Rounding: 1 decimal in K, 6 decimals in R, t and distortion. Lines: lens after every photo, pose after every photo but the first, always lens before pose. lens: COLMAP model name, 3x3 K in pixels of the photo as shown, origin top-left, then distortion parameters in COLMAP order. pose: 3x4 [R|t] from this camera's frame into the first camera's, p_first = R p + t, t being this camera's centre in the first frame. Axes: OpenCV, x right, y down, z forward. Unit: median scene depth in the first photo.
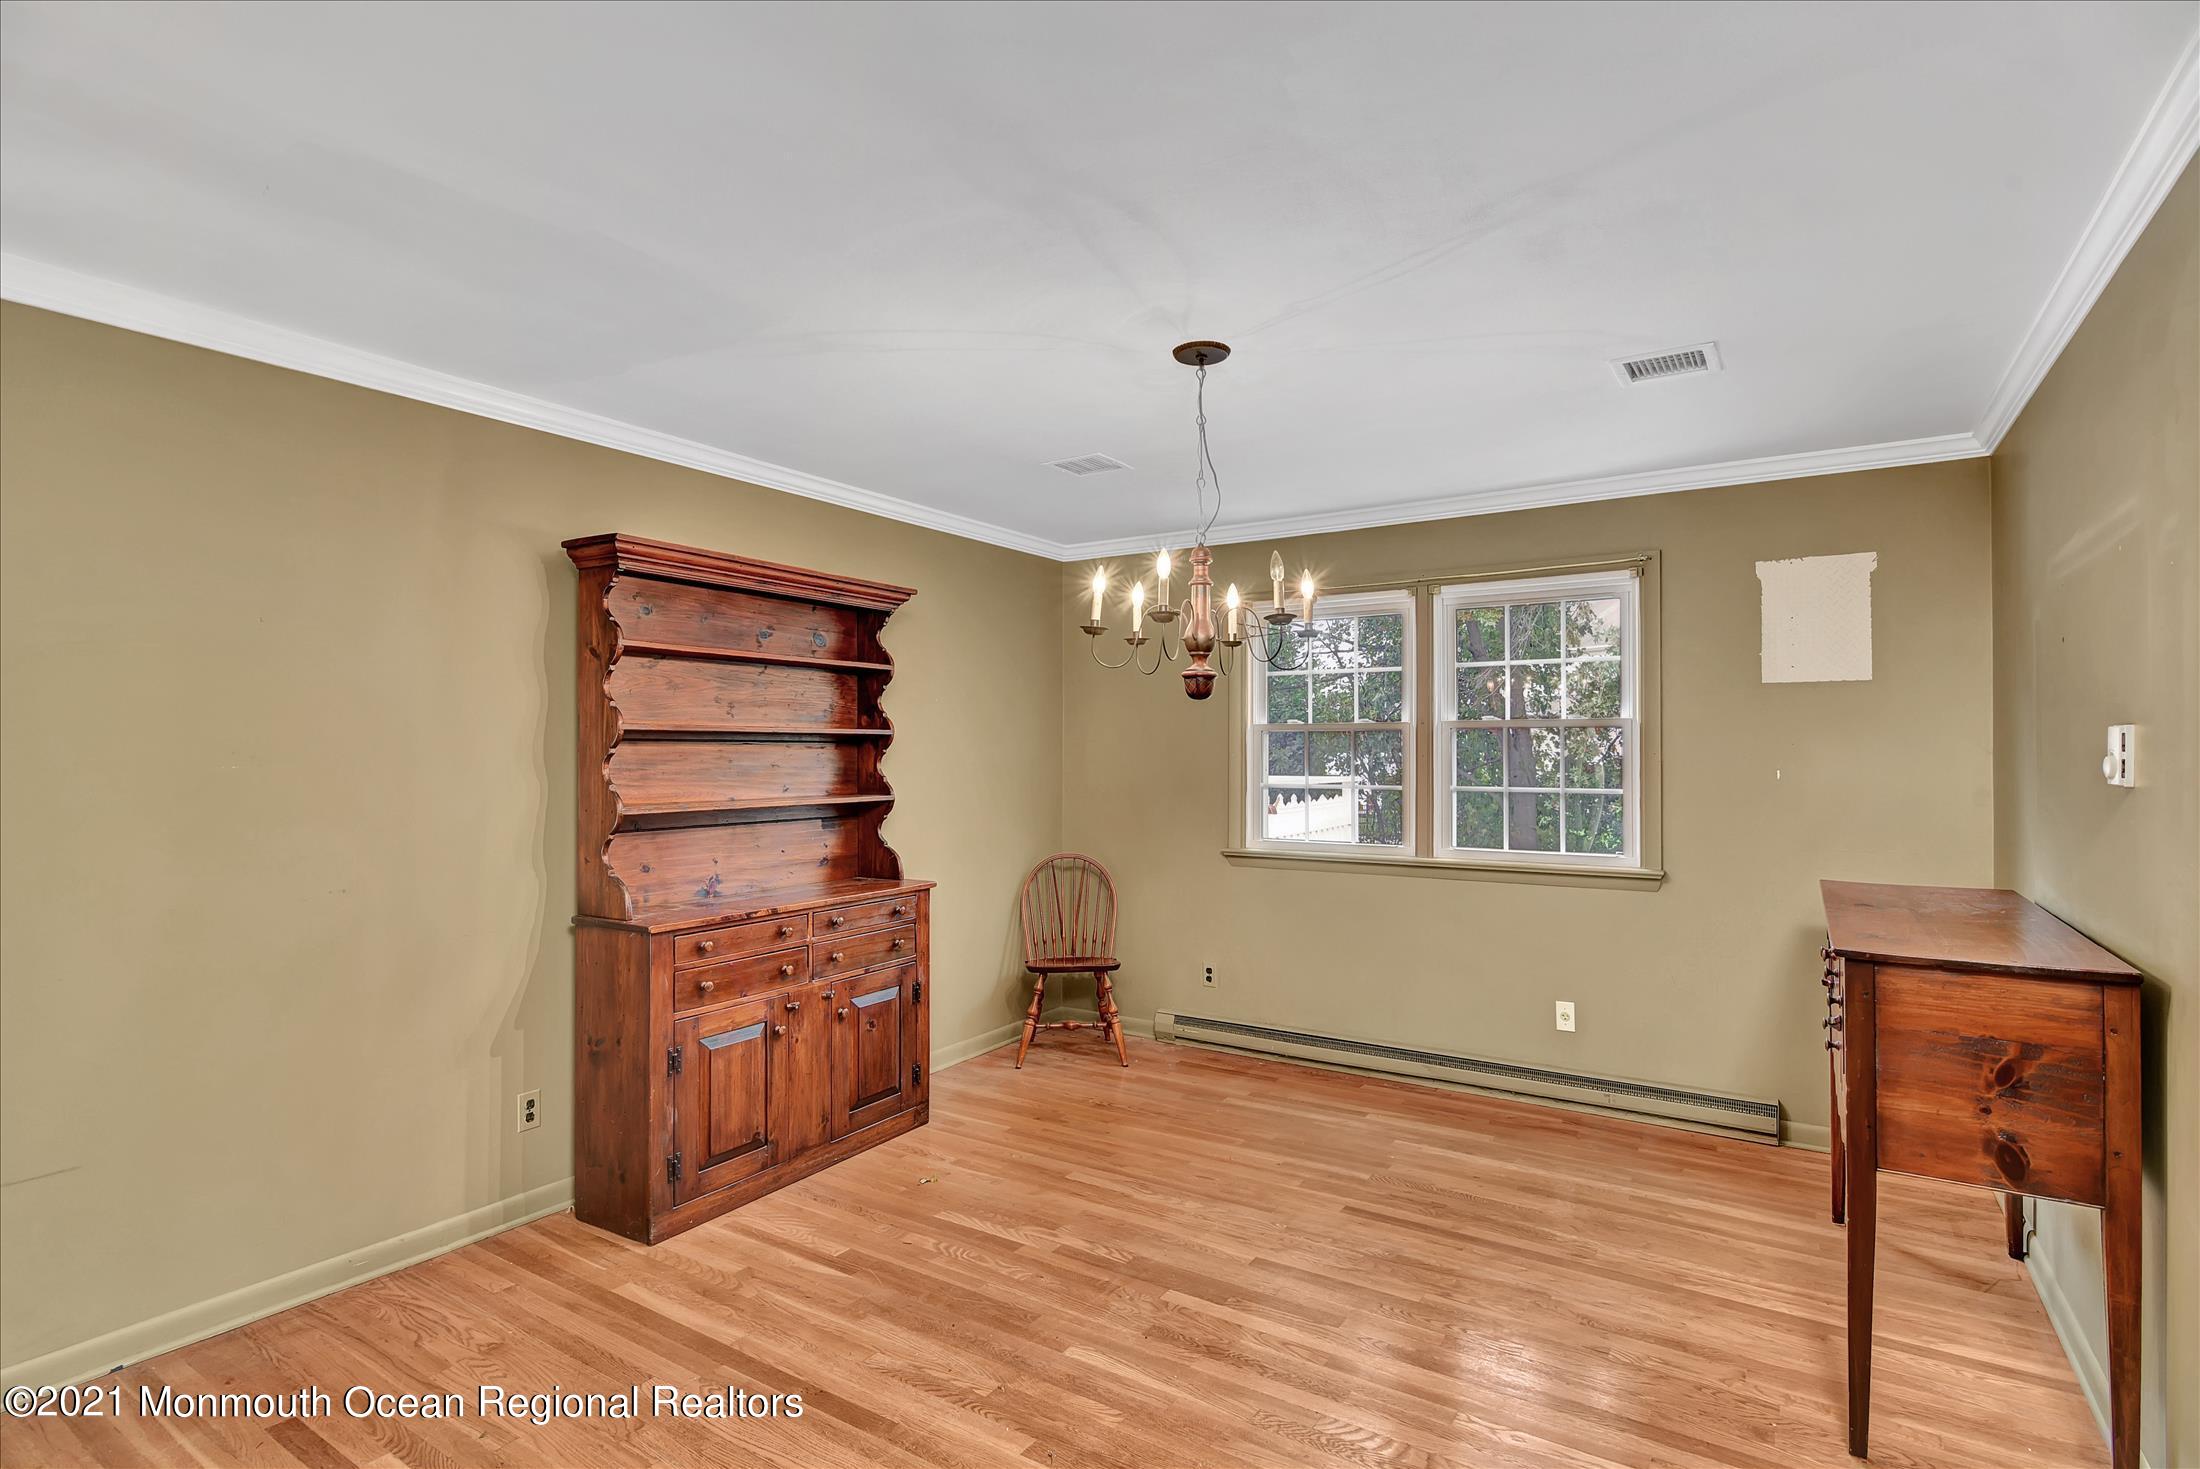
lens RADIAL K [[1093.3, 0, 1096.8], [0, 1093.3, 738.0], [0, 0, 1]] dist [-0.005436, -0.001671]
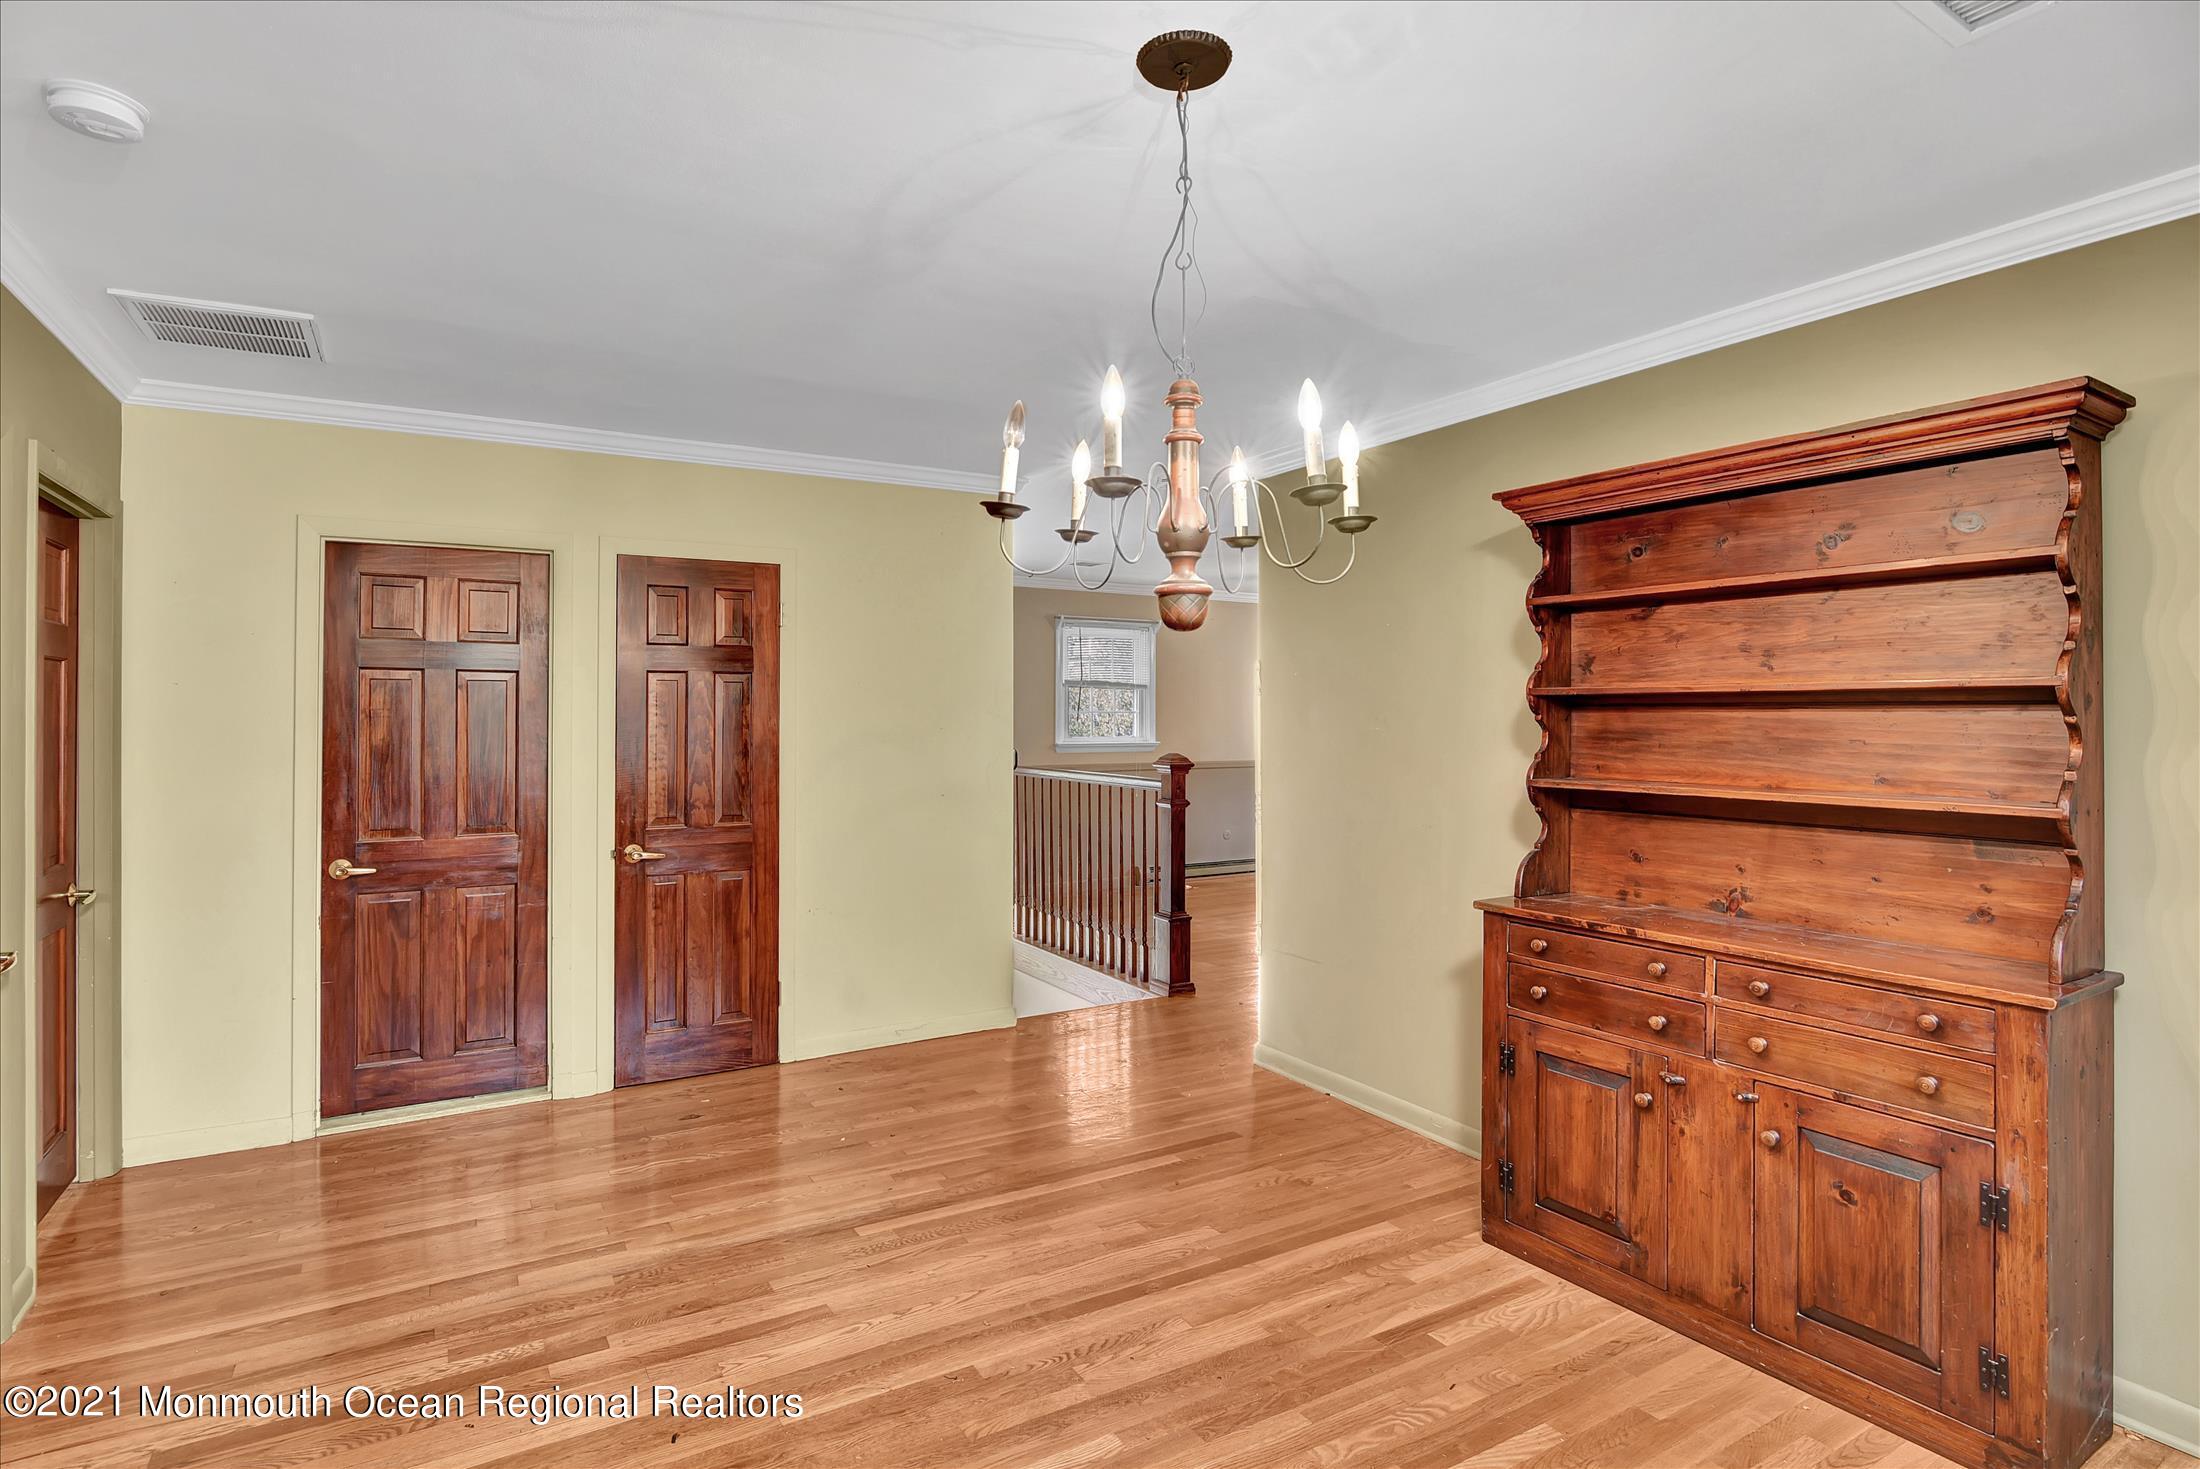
lens RADIAL K [[1146.7, 0, 1103.7], [0, 1146.7, 711.5], [0, 0, 1]] dist [0.023859, -0.000306]
pose [[-0.432253, -0.004833, -0.901740, 0.594144], [0.009499, 0.999906, -0.009913, 0.012293], [0.901703, -0.012851, -0.432166, 1.058865]]
